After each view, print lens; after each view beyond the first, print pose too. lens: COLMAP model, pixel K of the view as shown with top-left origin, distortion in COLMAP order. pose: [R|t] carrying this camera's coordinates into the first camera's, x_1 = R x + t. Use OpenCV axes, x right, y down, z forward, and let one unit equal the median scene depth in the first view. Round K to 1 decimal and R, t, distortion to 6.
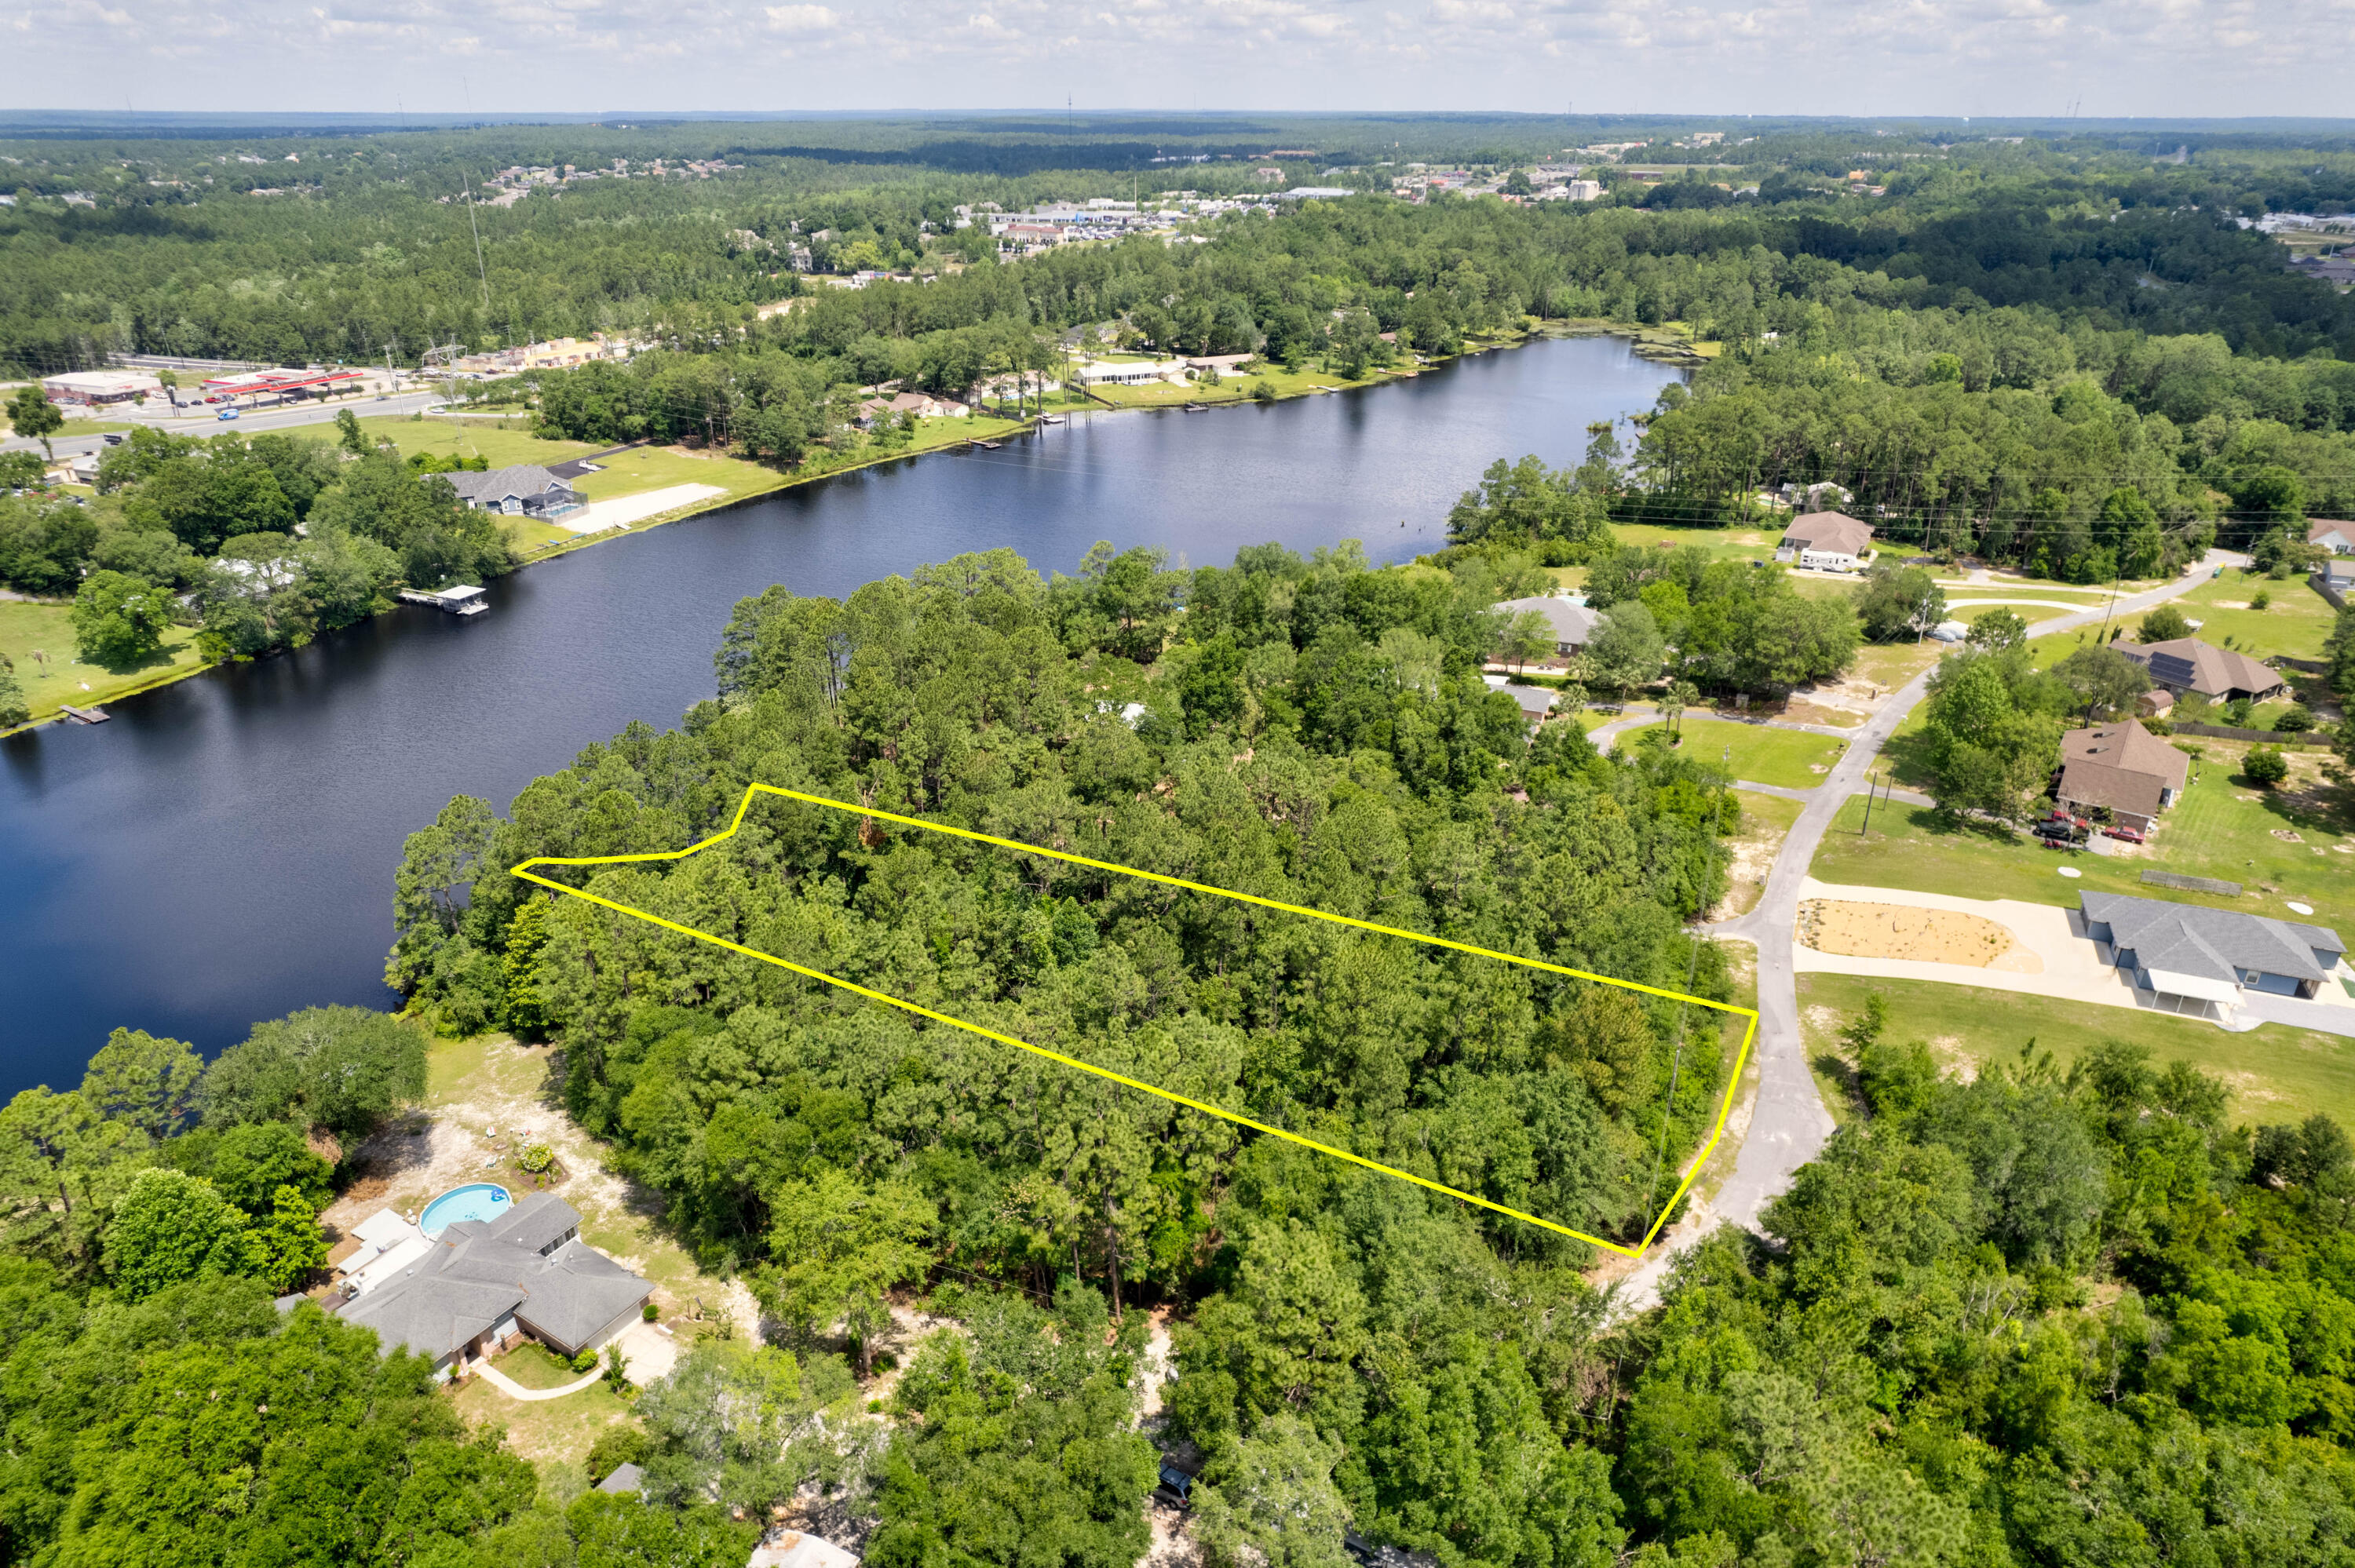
lens RADIAL K [[1507.3, 0, 1180.7], [0, 1507.3, 781.6], [0, 0, 1]] dist [-0.076577, 0.067790]
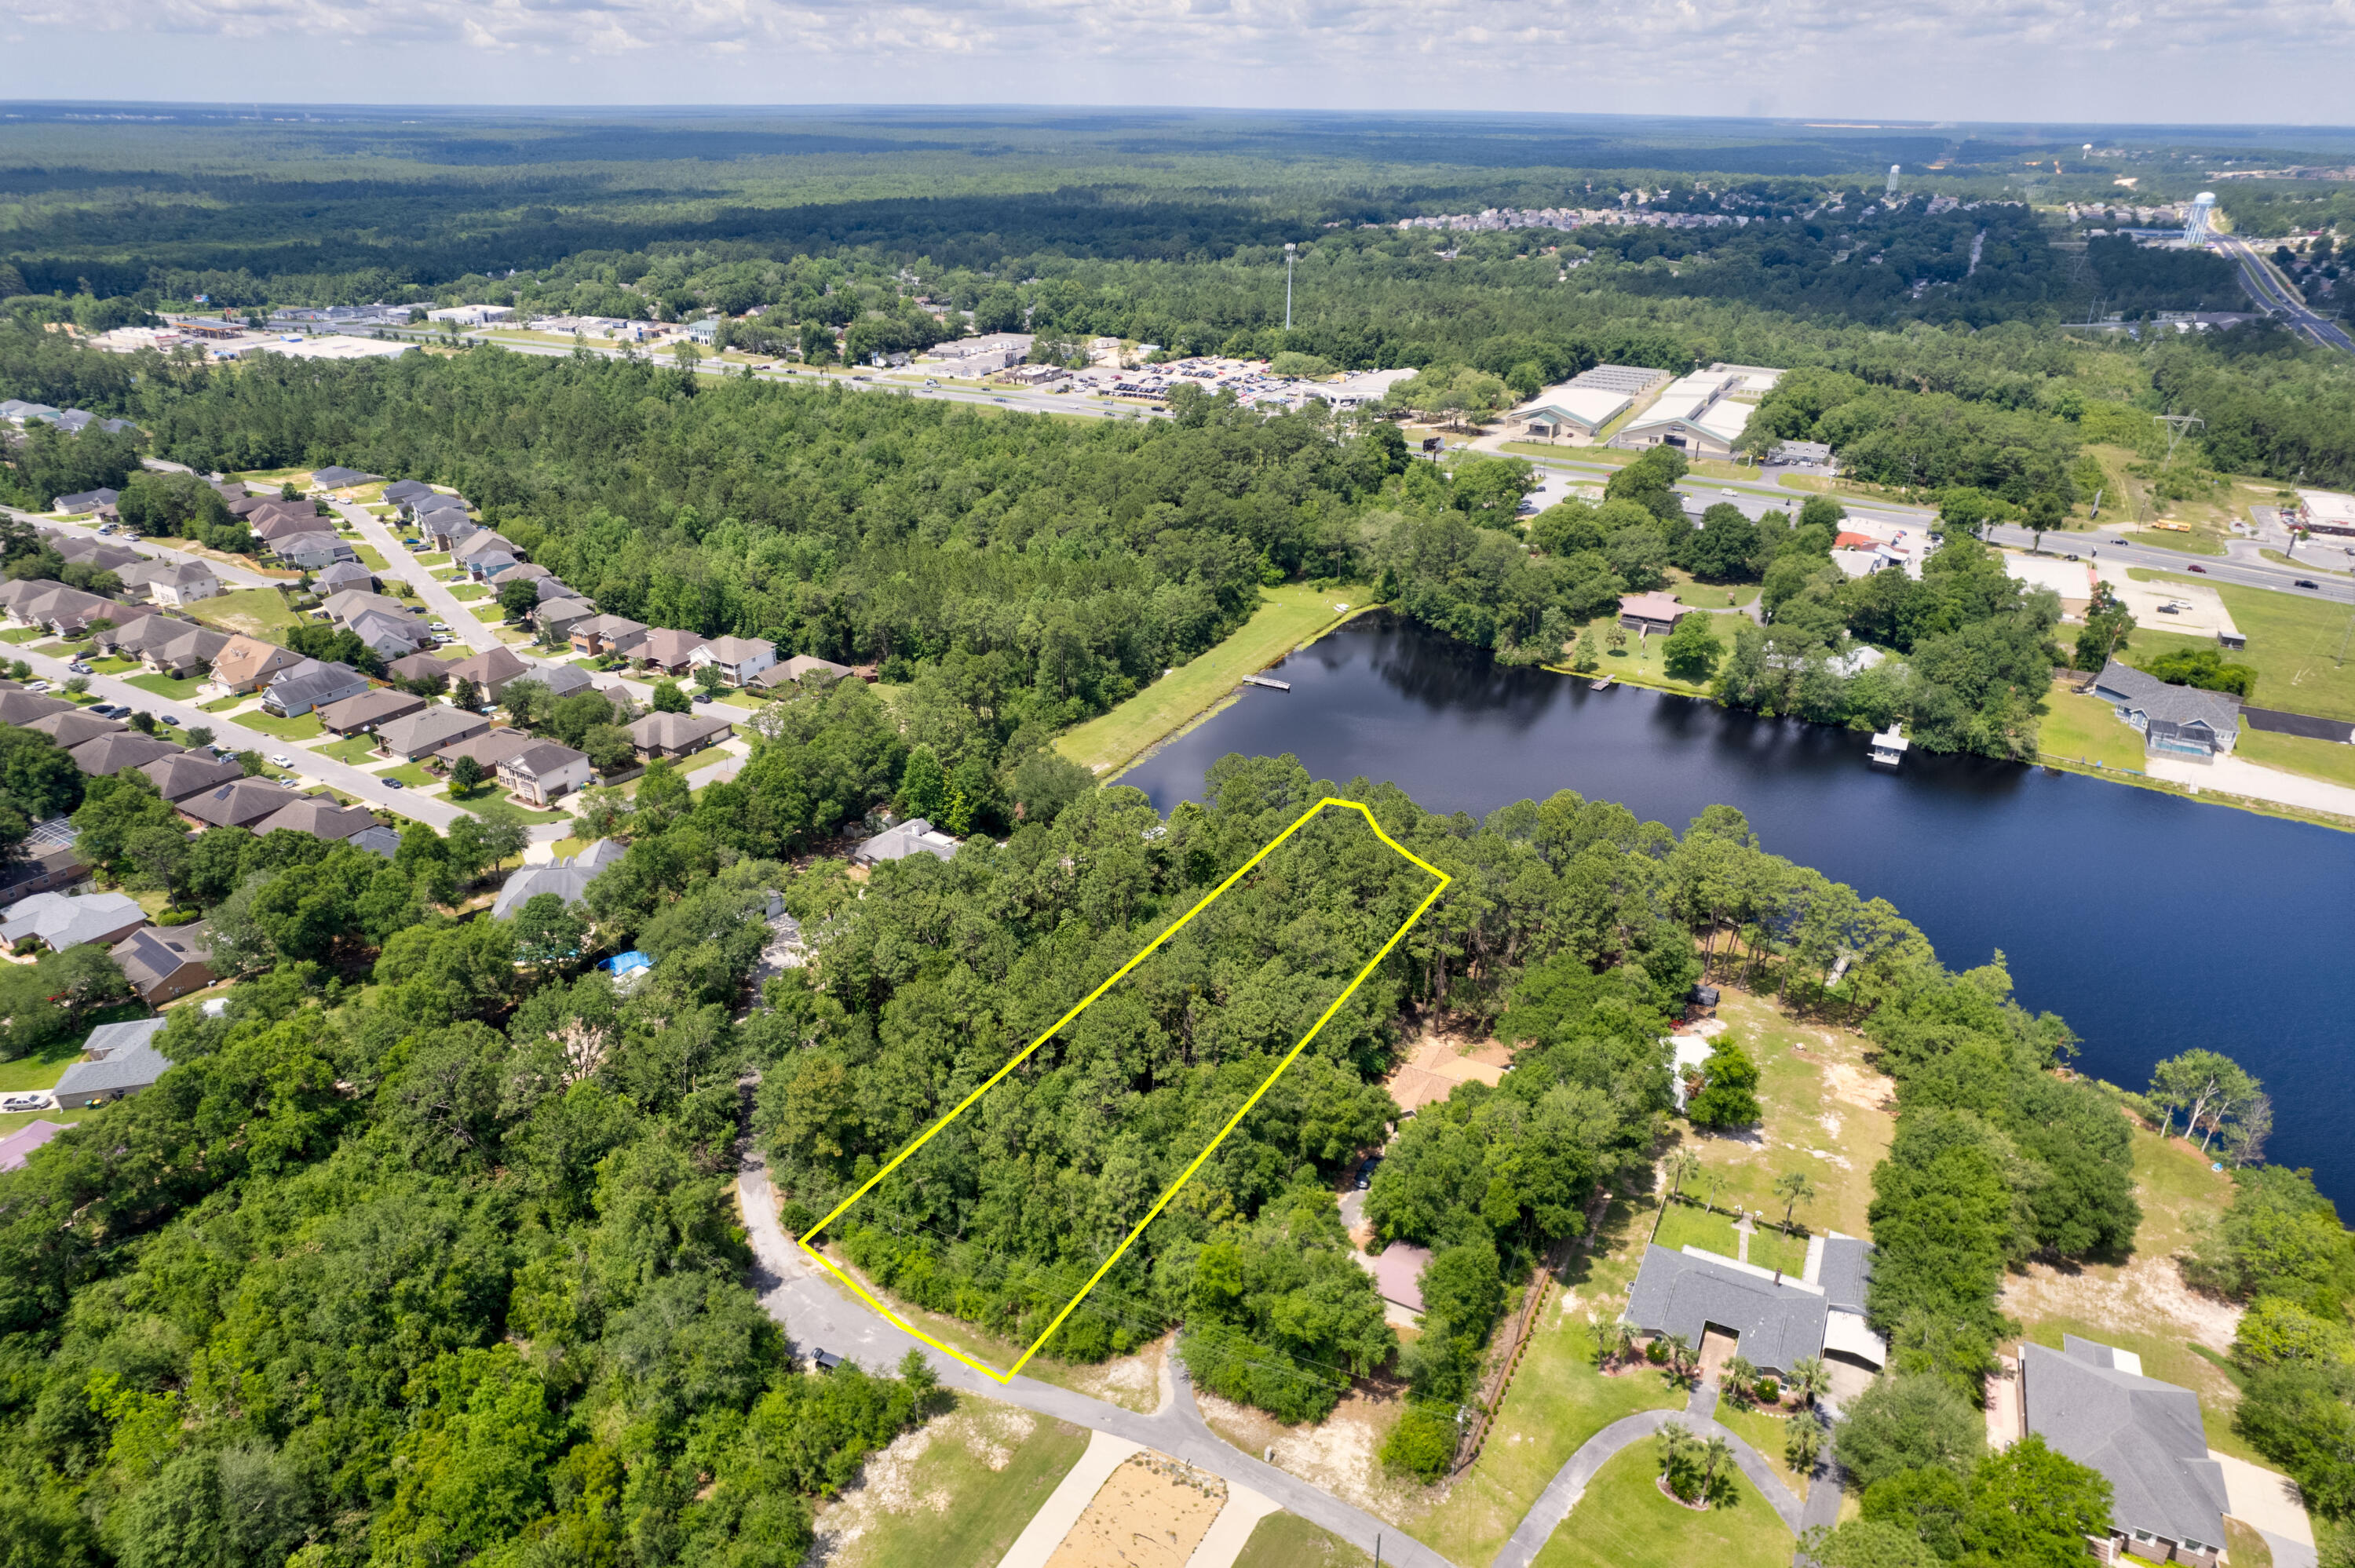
lens RADIAL K [[1507.3, 0, 1180.4], [0, 1507.3, 790.9], [0, 0, 1]] dist [-0.076577, 0.067790]
pose [[-0.088764, 0.417492, -0.904335, 0.572058], [-0.422112, 0.806592, 0.413801, -0.324926], [0.902188, 0.418461, 0.104632, 0.402393]]
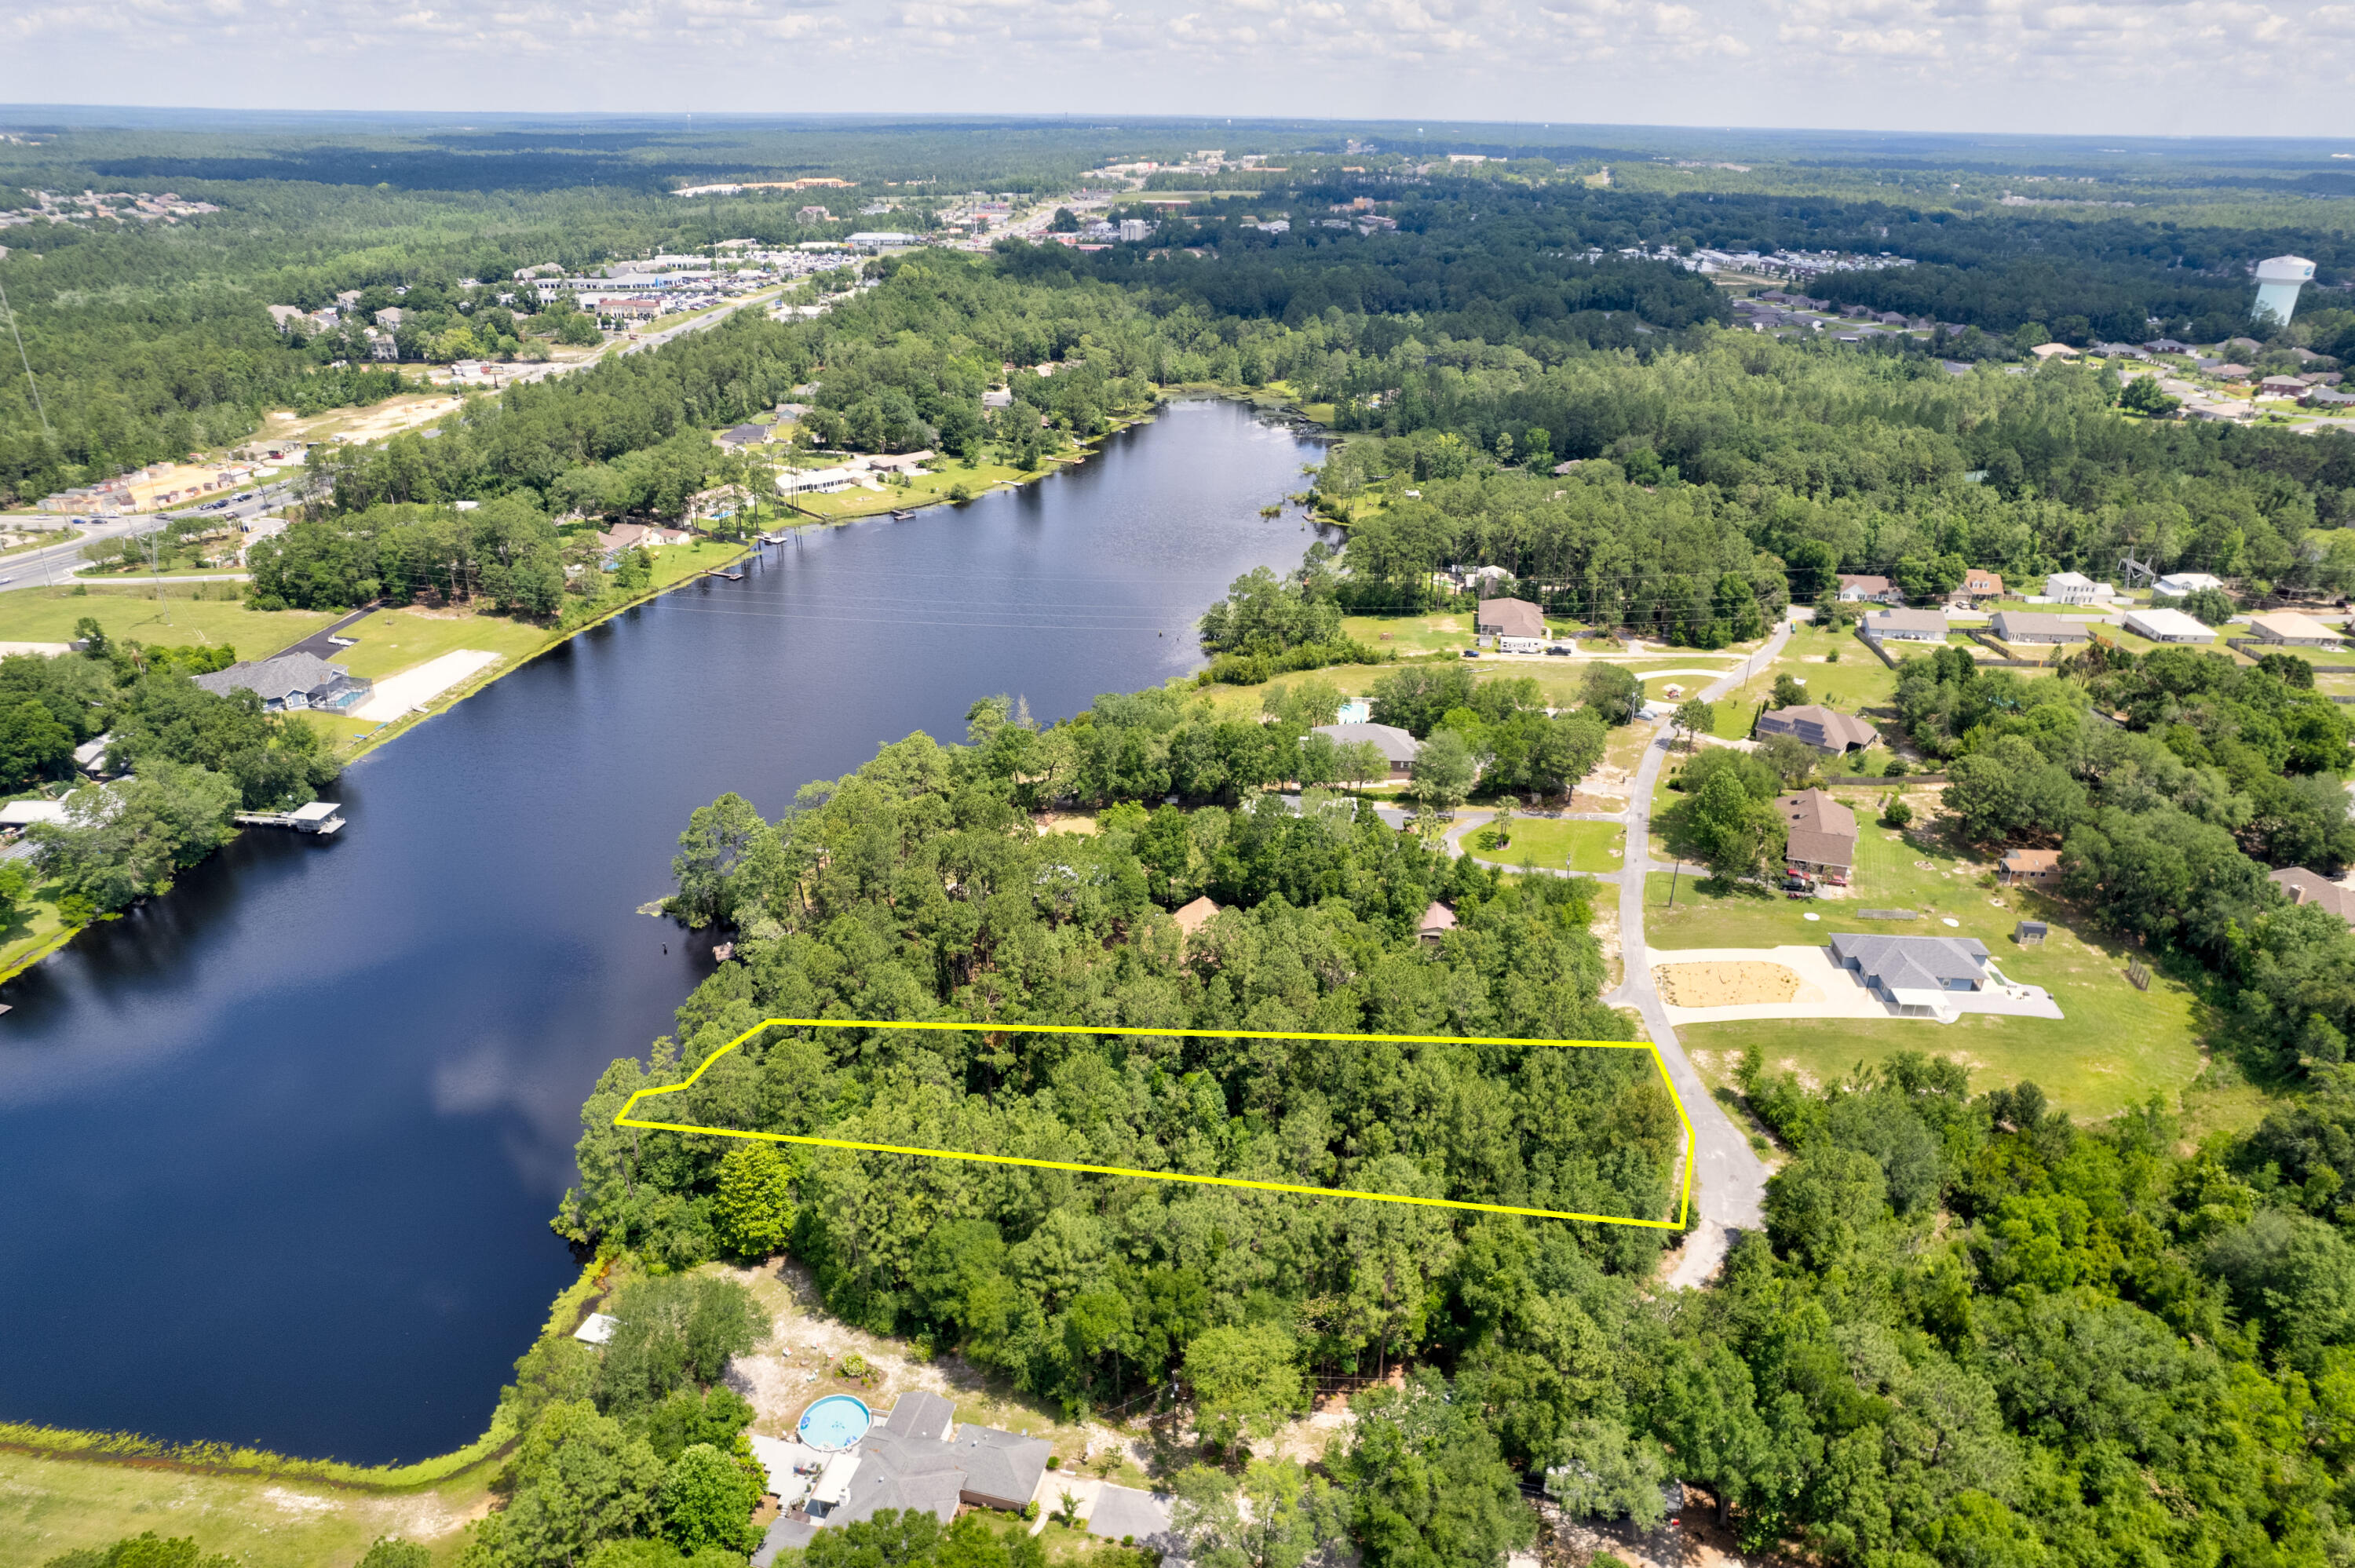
lens RADIAL K [[1507.3, 0, 1176.5], [0, 1507.3, 783.9], [0, 0, 1]] dist [-0.076577, 0.067790]
pose [[0.951757, -0.119130, 0.282785, -0.206570], [0.118632, 0.992757, 0.018949, -0.092805], [-0.282994, 0.015513, 0.958996, -0.111071]]
